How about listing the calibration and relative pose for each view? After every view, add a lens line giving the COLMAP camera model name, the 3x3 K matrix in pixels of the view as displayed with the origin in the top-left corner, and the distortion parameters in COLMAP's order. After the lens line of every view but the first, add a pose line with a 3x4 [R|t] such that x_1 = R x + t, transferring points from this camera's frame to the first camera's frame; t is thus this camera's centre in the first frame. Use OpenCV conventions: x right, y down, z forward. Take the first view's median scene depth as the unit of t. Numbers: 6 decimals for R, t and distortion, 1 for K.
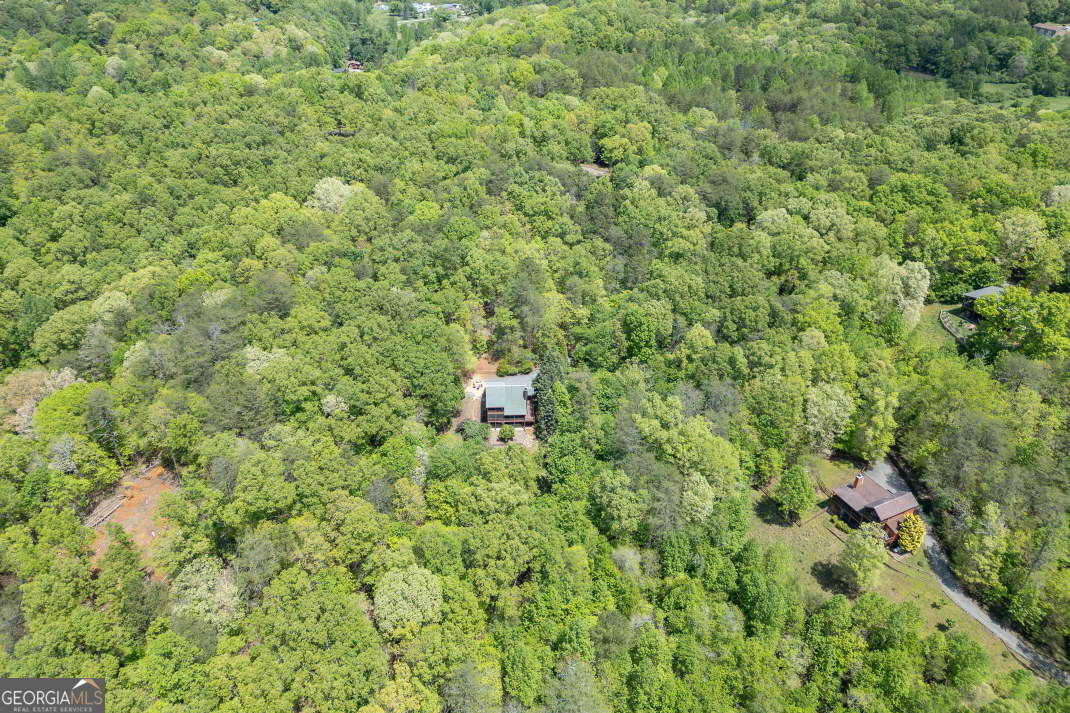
lens RADIAL K [[748.2, 0, 525.2], [0, 748.2, 302.0], [0, 0, 1]] dist [0.084100, -0.054990]
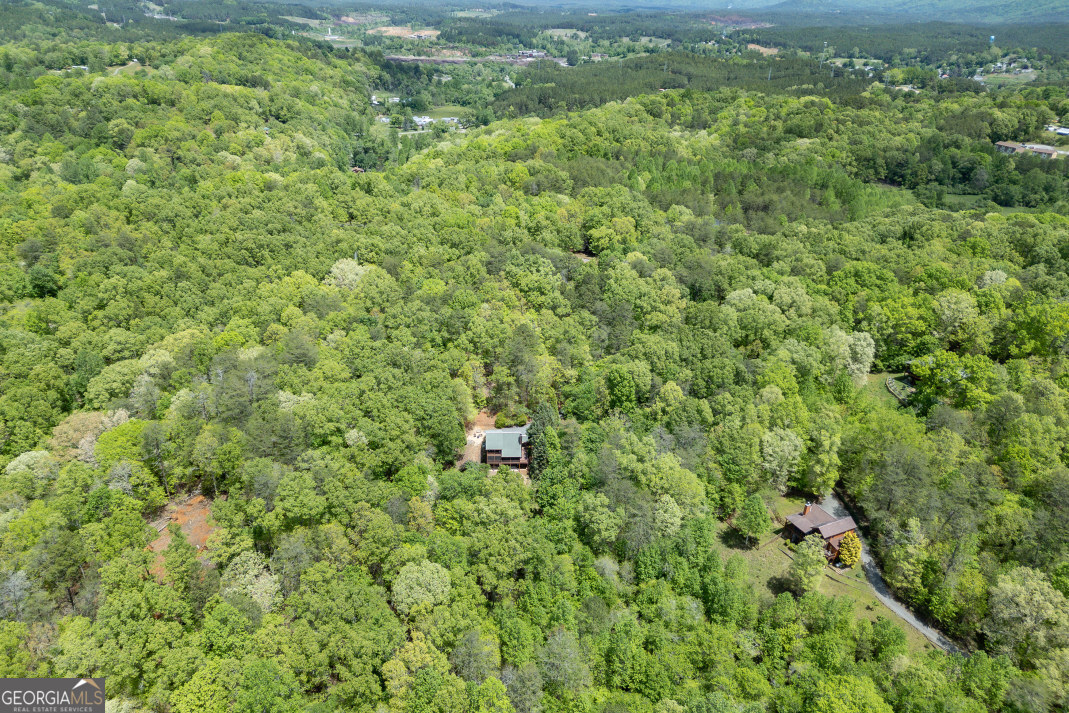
lens RADIAL K [[747.5, 0, 523.7], [0, 747.5, 366.2], [0, 0, 1]] dist [0.084100, -0.054990]
pose [[0.999899, 0.010439, 0.009692, -0.006903], [-0.009808, 0.997967, -0.062981, 0.084753], [-0.010329, 0.062880, 0.997968, -0.144186]]
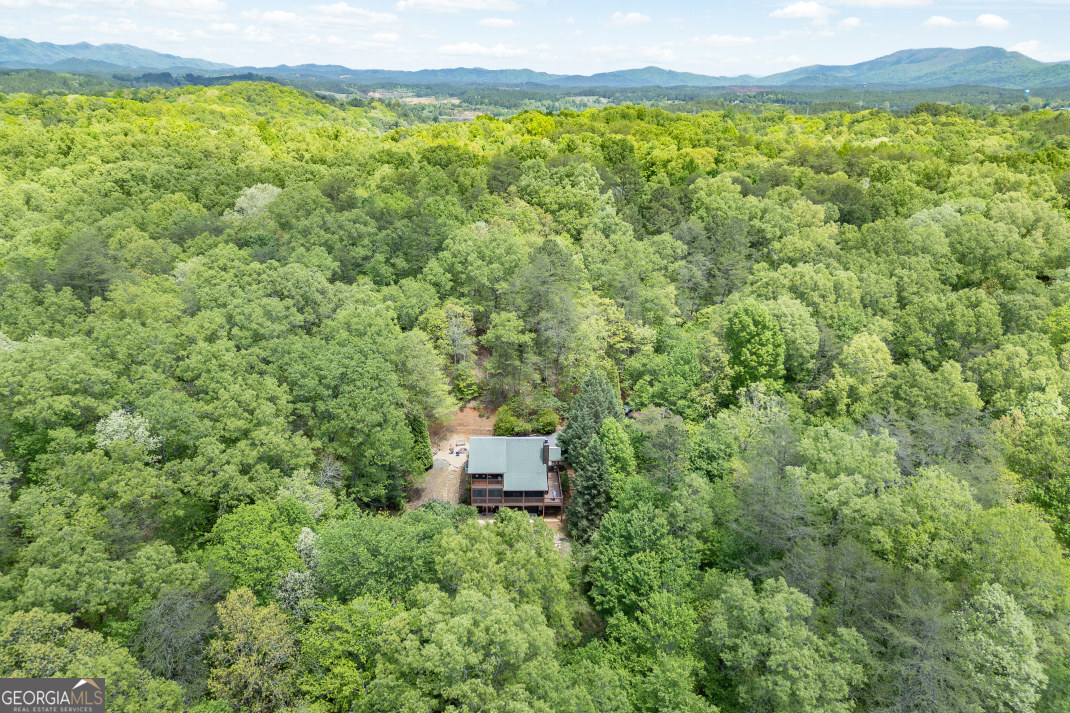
lens RADIAL K [[748.2, 0, 533.2], [0, 748.2, 366.0], [0, 0, 1]] dist [0.084100, -0.054990]
pose [[0.999929, 0.007098, -0.009609, -0.003497], [-0.008498, 0.987955, -0.154506, 0.145761], [0.008397, 0.154577, 0.987945, 0.480826]]
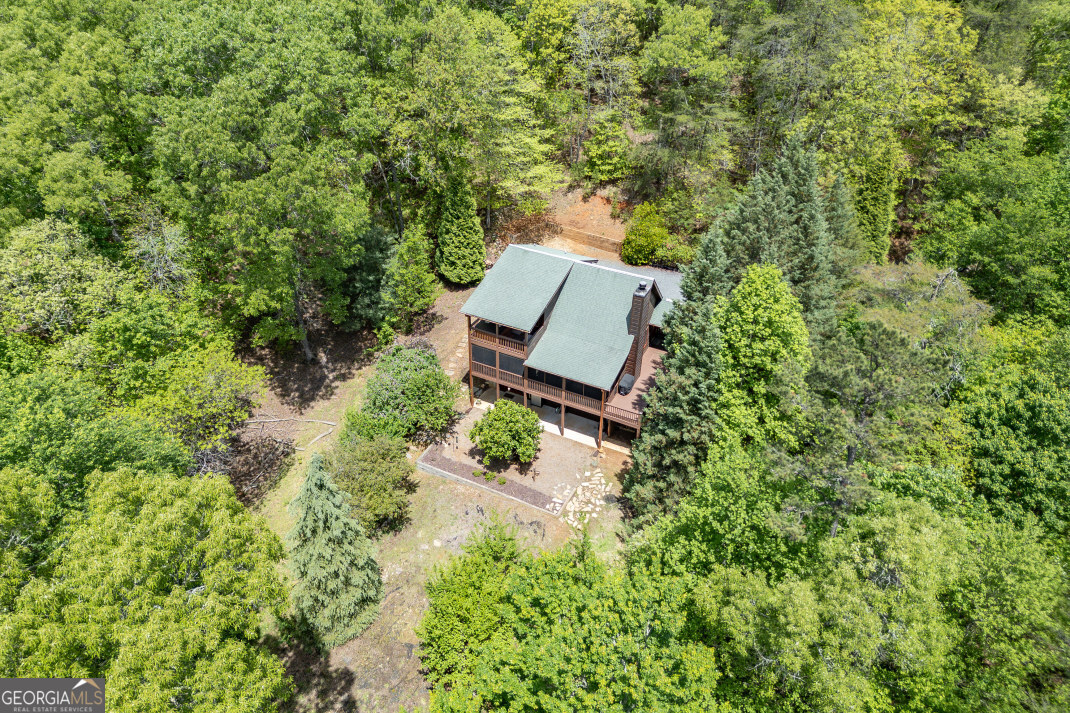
lens RADIAL K [[748.2, 0, 527.2], [0, 748.2, 358.6], [0, 0, 1]] dist [0.084100, -0.054990]
pose [[0.866895, 0.282222, -0.410906, 0.073914], [-0.241622, 0.958888, 0.148838, 0.111723], [0.436018, -0.029743, 0.899446, 0.776622]]
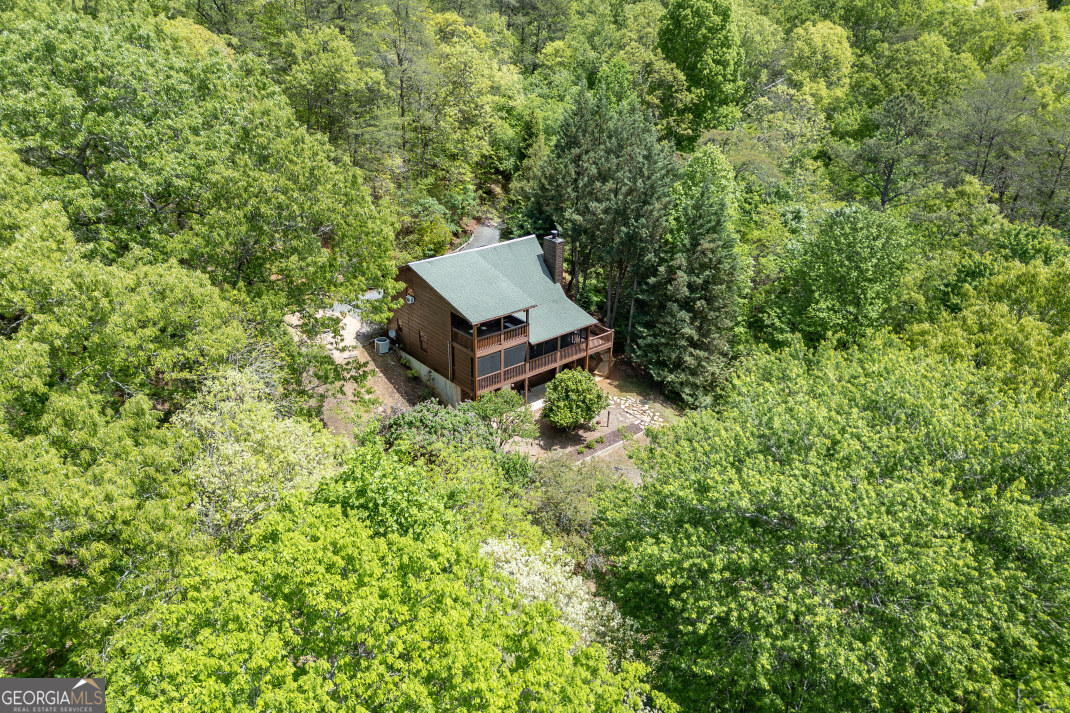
lens RADIAL K [[748.2, 0, 513.9], [0, 748.2, 366.1], [0, 0, 1]] dist [0.084100, -0.054990]
pose [[0.809780, -0.269552, 0.521151, -0.163314], [0.287656, 0.956541, 0.047778, 0.144161], [-0.511381, 0.111223, 0.852126, 0.792033]]
